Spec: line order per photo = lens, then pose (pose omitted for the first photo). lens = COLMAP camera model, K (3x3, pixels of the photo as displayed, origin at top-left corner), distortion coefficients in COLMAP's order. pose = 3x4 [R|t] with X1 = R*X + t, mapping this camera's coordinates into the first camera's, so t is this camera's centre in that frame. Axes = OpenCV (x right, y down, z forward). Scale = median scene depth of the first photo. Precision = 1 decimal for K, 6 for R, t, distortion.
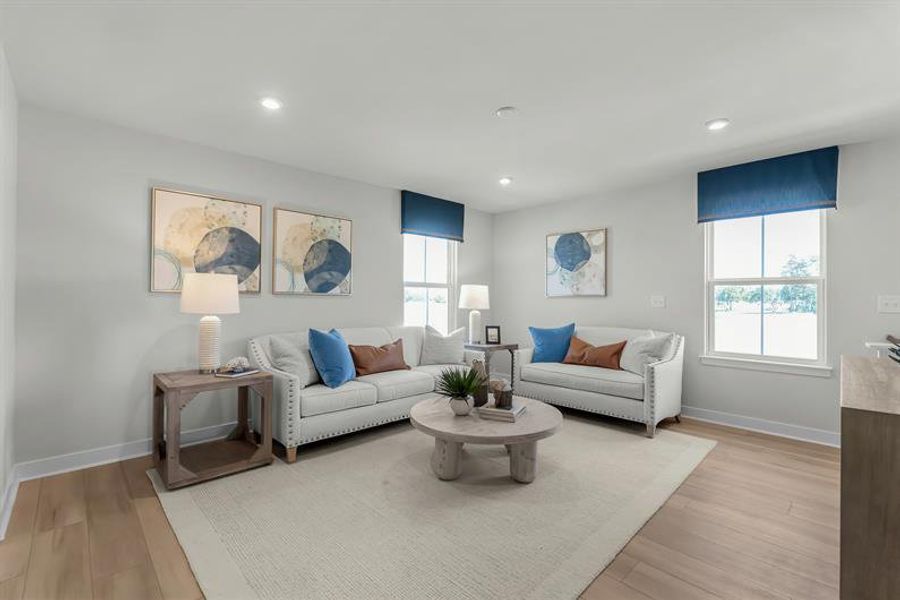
lens RADIAL K [[394.4, 0, 463.5], [0, 394.4, 306.5], [0, 0, 1]] dist [-0.022710, -0.000283]
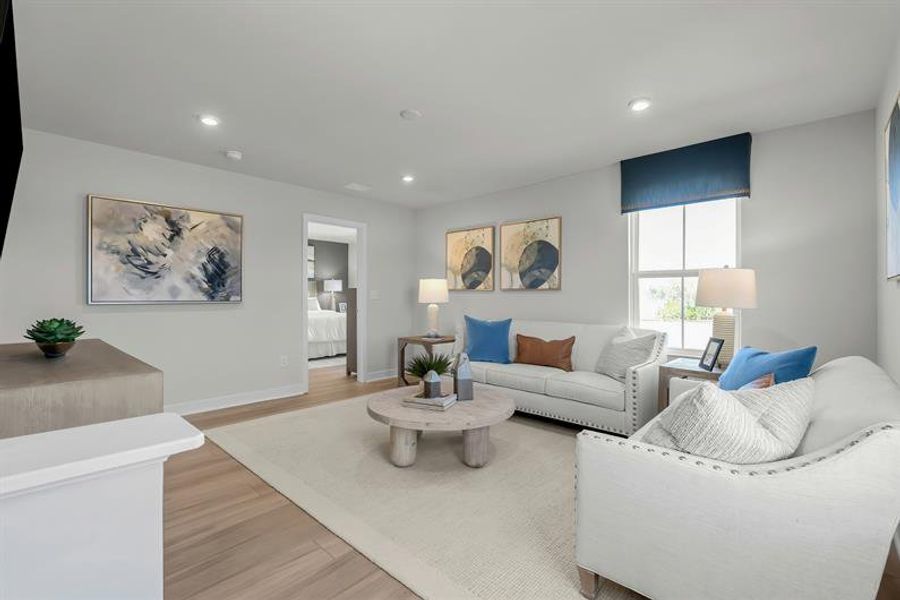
lens RADIAL K [[394.4, 0, 456.0], [0, 394.4, 298.1], [0, 0, 1]] dist [-0.022710, -0.000283]
pose [[0.046935, -0.004312, -0.998889, 0.748567], [-0.019437, 0.999797, -0.005229, 0.002971], [0.998709, 0.019661, 0.046842, 0.708071]]
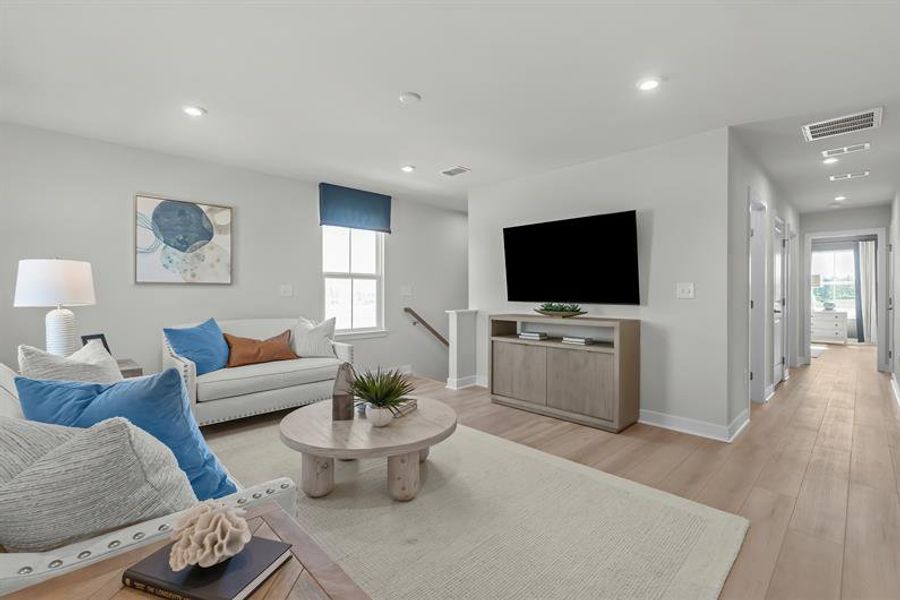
lens RADIAL K [[394.4, 0, 442.9], [0, 394.4, 296.0], [0, 0, 1]] dist [-0.022710, -0.000283]
pose [[0.025473, -0.015736, 0.999552, -0.582353], [0.018723, 0.999708, 0.015262, -0.006721], [-0.999500, 0.018325, 0.025760, 0.589732]]
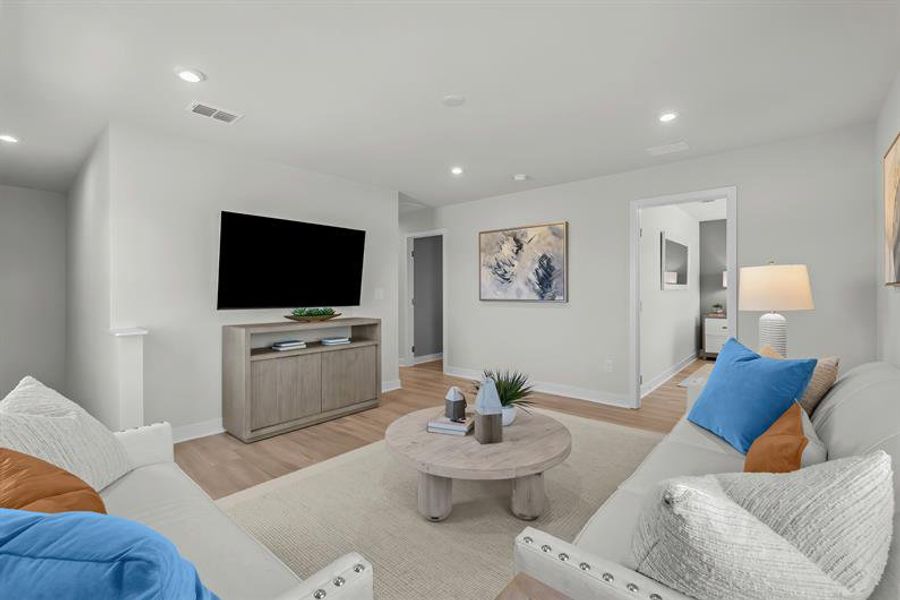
lens RADIAL K [[394.4, 0, 448.3], [0, 394.4, 292.6], [0, 0, 1]] dist [-0.022710, -0.000283]
pose [[-0.997361, -0.005513, -0.072393, 0.111310], [-0.006954, 0.999782, 0.019668, -0.026182], [0.072269, 0.020120, -0.997182, 1.286039]]
